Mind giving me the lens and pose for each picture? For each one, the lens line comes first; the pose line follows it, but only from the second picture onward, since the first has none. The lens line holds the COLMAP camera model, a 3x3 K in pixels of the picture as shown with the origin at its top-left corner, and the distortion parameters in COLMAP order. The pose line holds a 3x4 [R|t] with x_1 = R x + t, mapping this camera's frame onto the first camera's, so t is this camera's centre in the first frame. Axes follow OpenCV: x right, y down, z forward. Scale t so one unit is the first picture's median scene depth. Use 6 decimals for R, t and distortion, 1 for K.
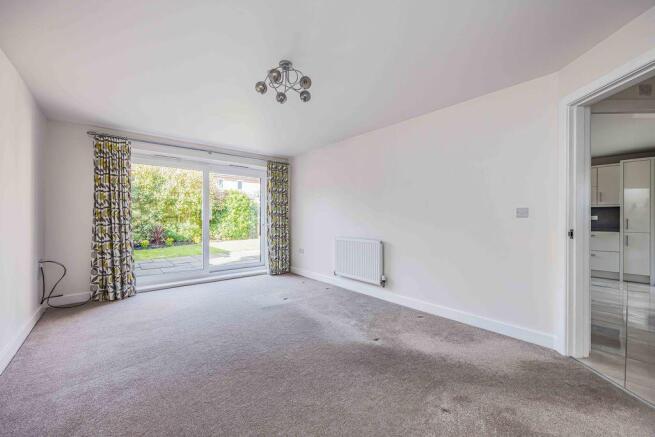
lens RADIAL K [[259.2, 0, 330.6], [0, 259.2, 221.7], [0, 0, 1]] dist [-0.002305, -0.000155]
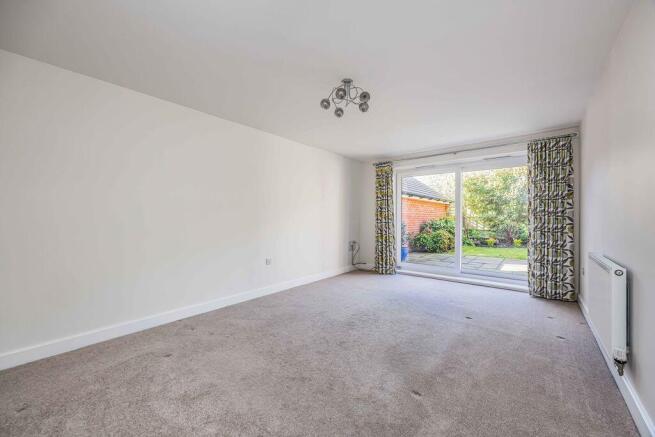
lens RADIAL K [[256.9, 0, 327.5], [0, 256.9, 218.5], [0, 0, 1]] dist [-0.000870, -0.000086]
pose [[0.172222, 0.001265, -0.985057, 0.422173], [-0.013707, 0.999905, -0.001112, -0.004715], [0.984963, 0.013693, 0.172223, 0.332729]]
